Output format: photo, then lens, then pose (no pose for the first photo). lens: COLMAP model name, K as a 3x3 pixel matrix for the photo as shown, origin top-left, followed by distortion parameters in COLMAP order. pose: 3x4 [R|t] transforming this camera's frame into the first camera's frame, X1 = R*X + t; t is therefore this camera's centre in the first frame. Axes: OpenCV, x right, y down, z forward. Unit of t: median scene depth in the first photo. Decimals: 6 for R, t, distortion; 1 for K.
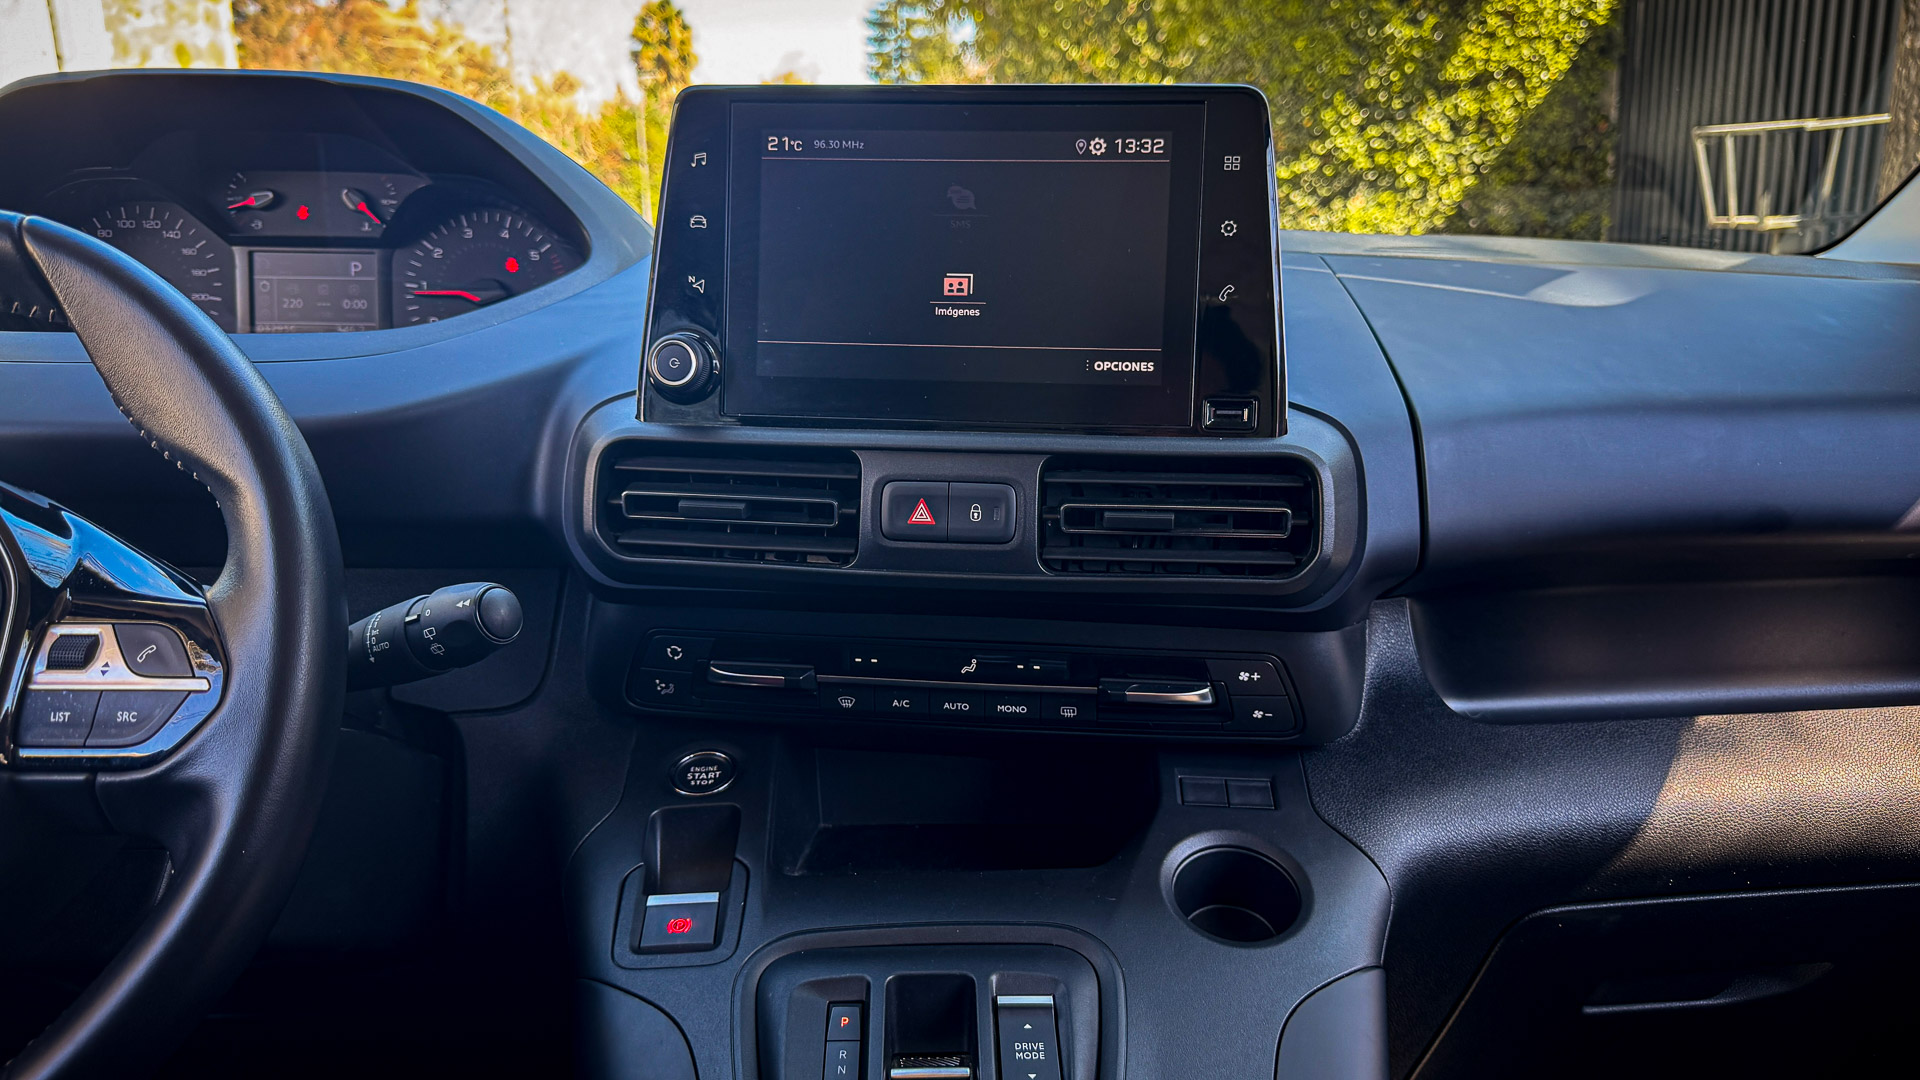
lens RADIAL K [[1361.7, 0, 960.1], [0, 1361.7, 546.6], [0, 0, 1]] dist [0.162486, -0.326721]
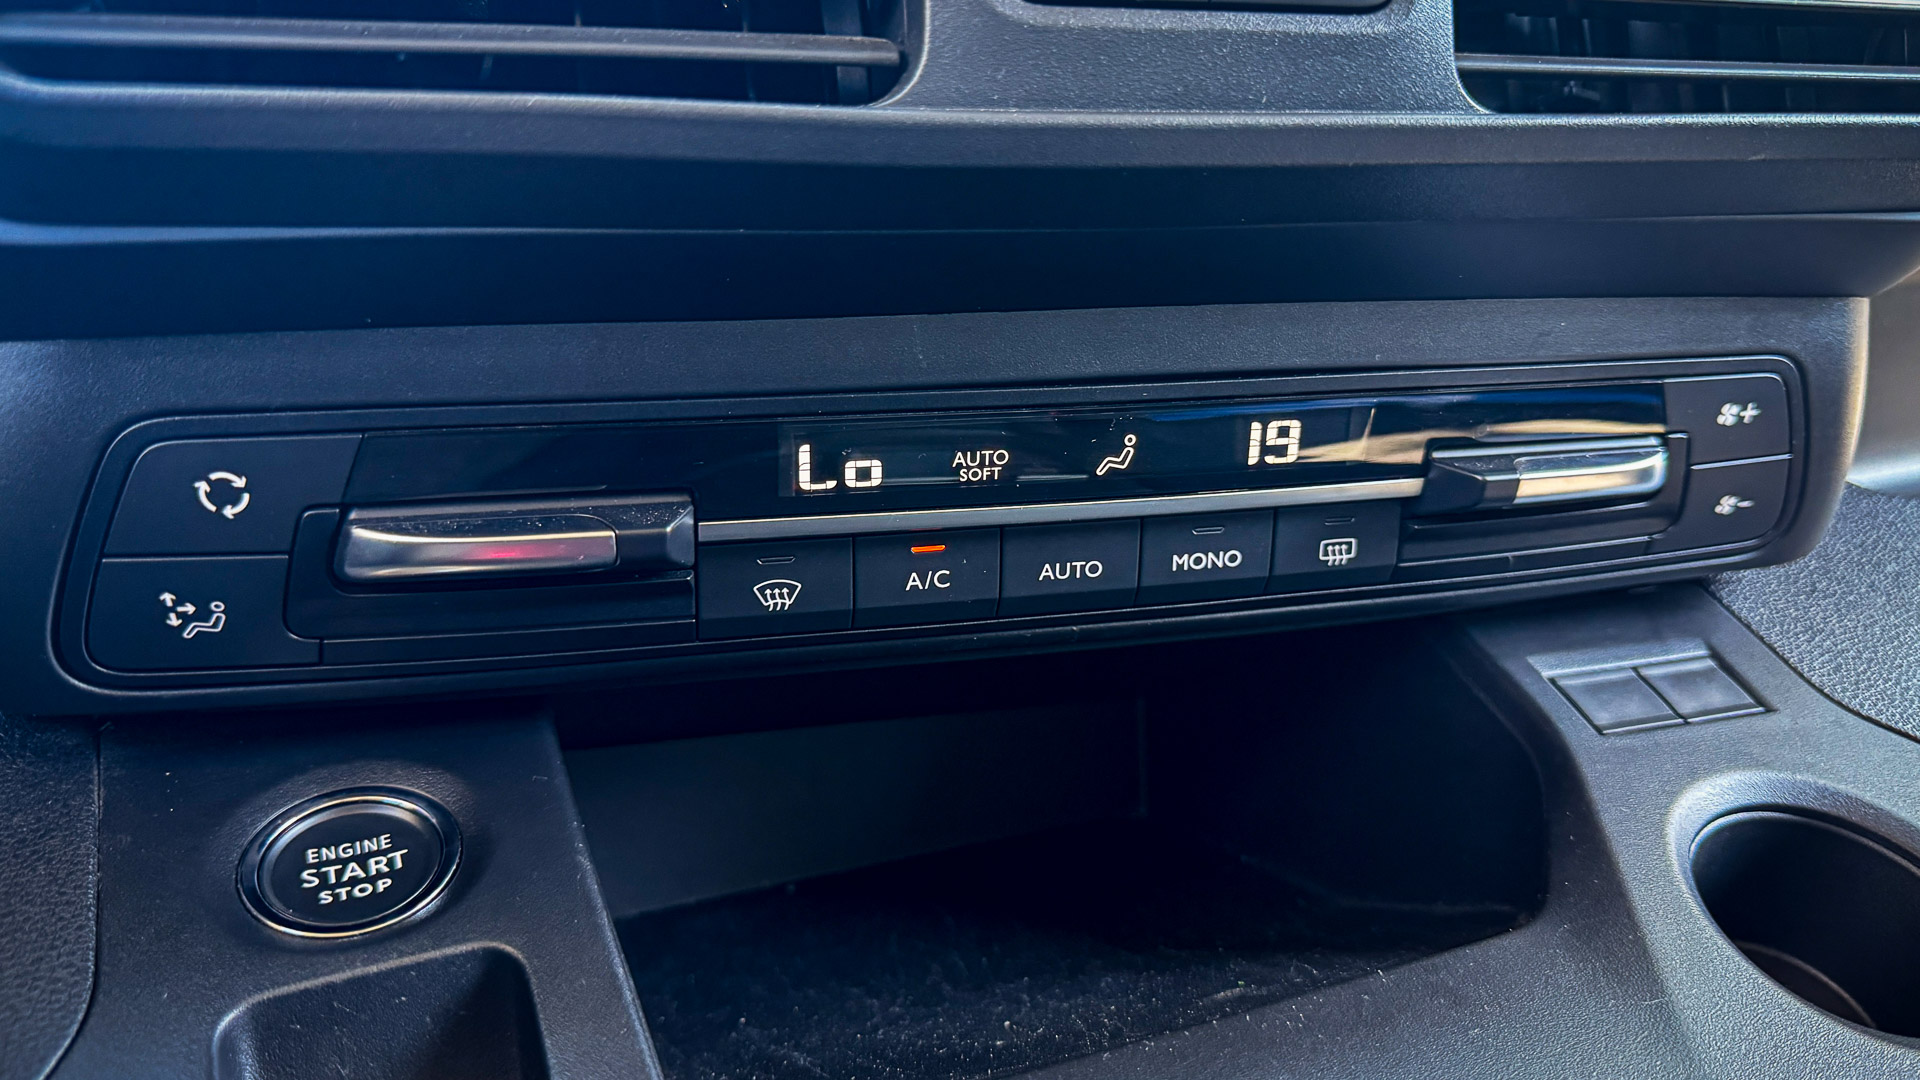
lens RADIAL K [[1460.0, 0, 960.0], [0, 1460.0, 540.0], [0, 0, 1]] dist [0.066400, -0.181188]
pose [[0.927918, -0.099699, 0.359204, -0.178458], [0.091789, 0.995012, 0.039056, 0.092028], [-0.361306, -0.003270, 0.932441, 0.649748]]
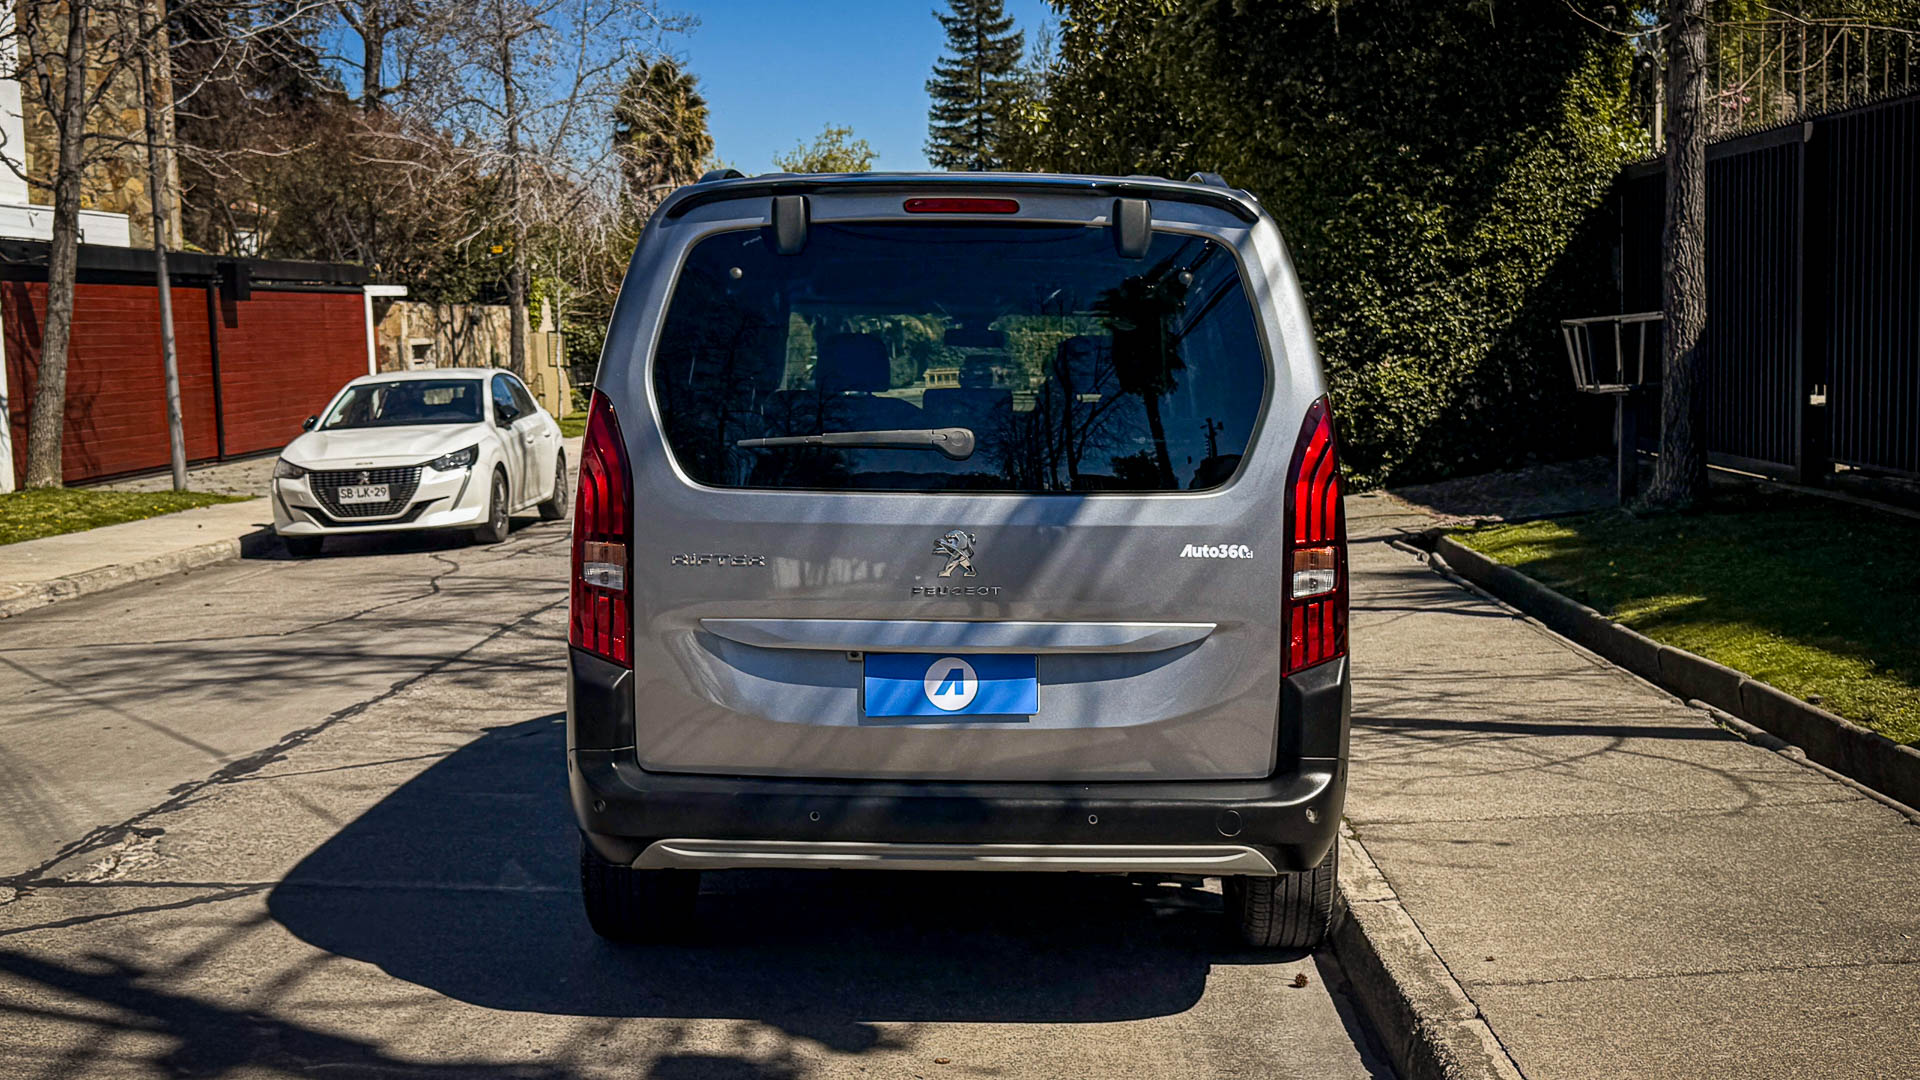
lens RADIAL K [[2000.1, 0, 996.2], [0, 2000.1, 590.9], [0, 0, 1]] dist [0.179673, -0.419756]
pose [[0.999418, -0.000609, -0.034109, 0.396170], [-0.003244, 0.993614, -0.112788, 1.495254], [0.033960, 0.112833, 0.993033, -7.715518]]
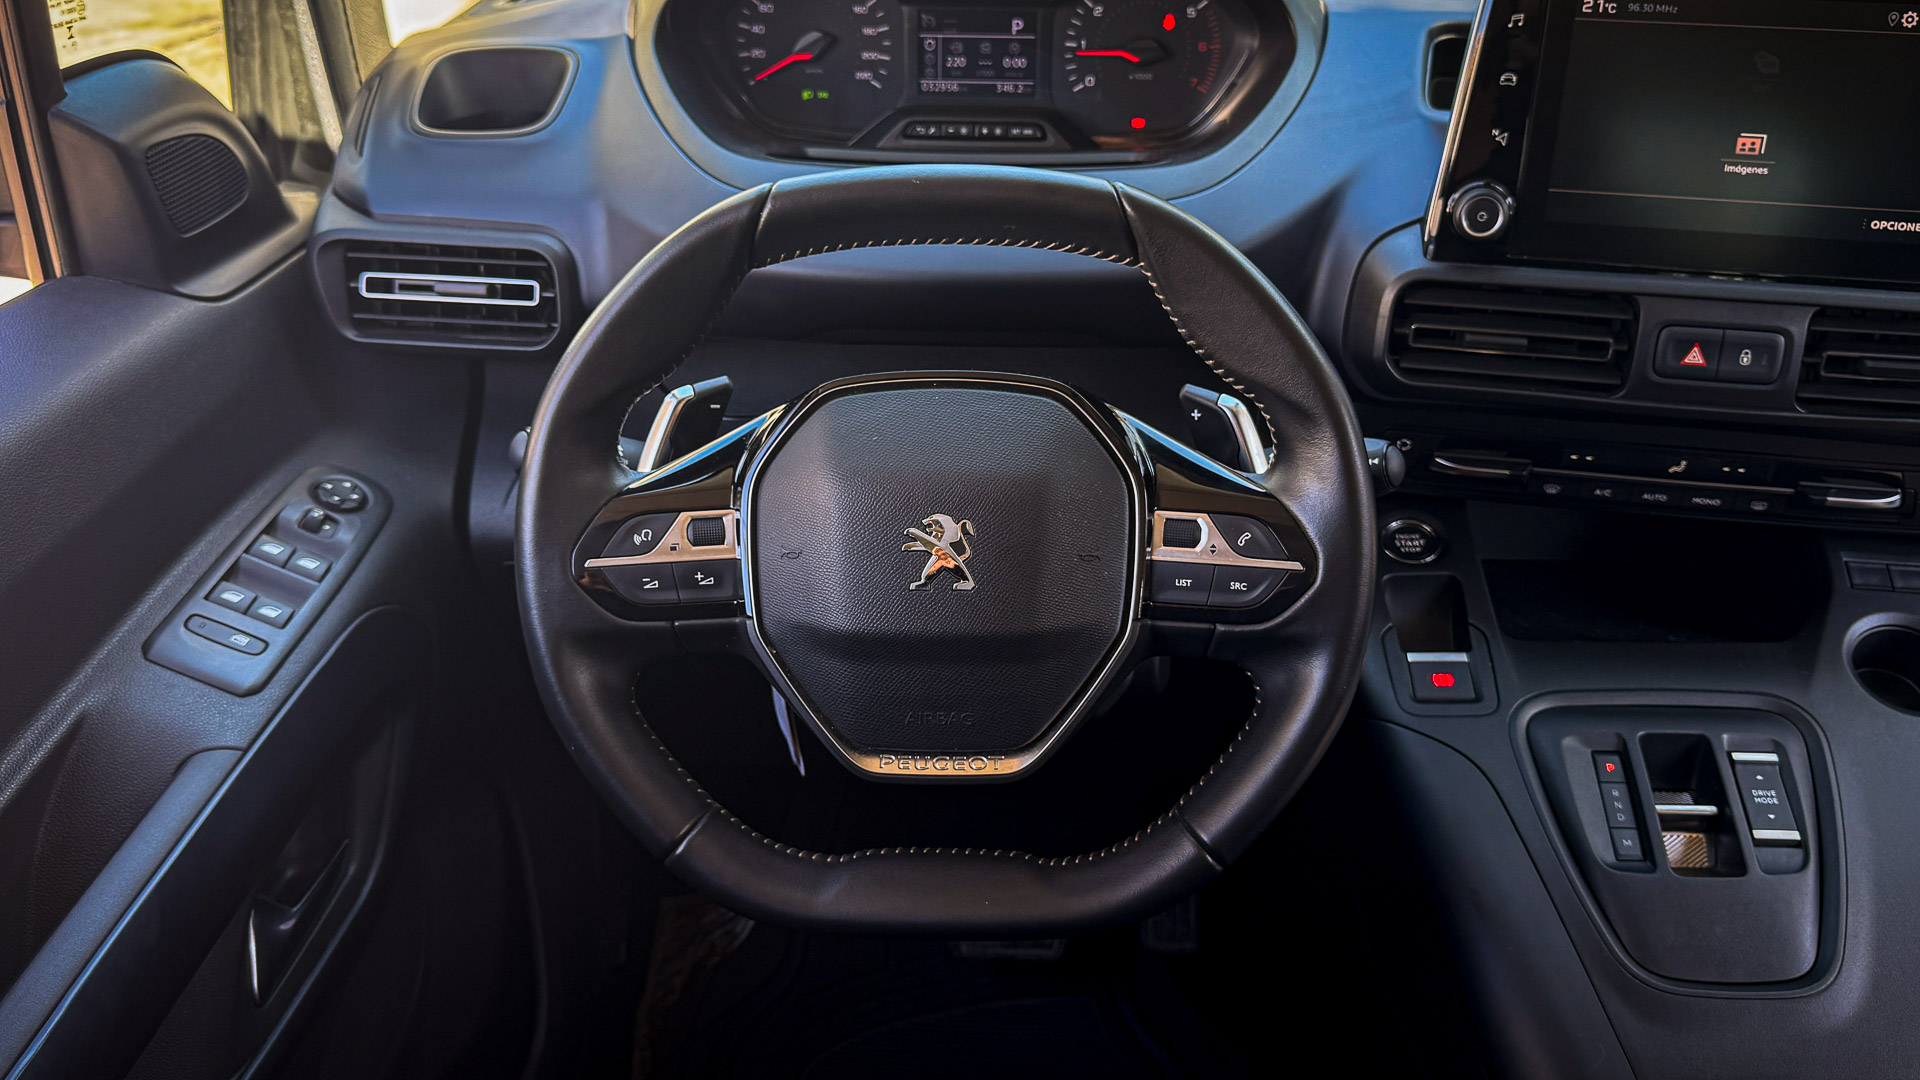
lens RADIAL K [[1606.5, 0, 955.8], [0, 1606.5, 550.0], [0, 0, 1]] dist [0.136796, -0.302702]
pose [[0.996792, 0.029159, -0.074529, -0.489843], [-0.004637, 0.950739, 0.309957, -0.264000], [0.079896, -0.308617, 0.947825, -0.351935]]
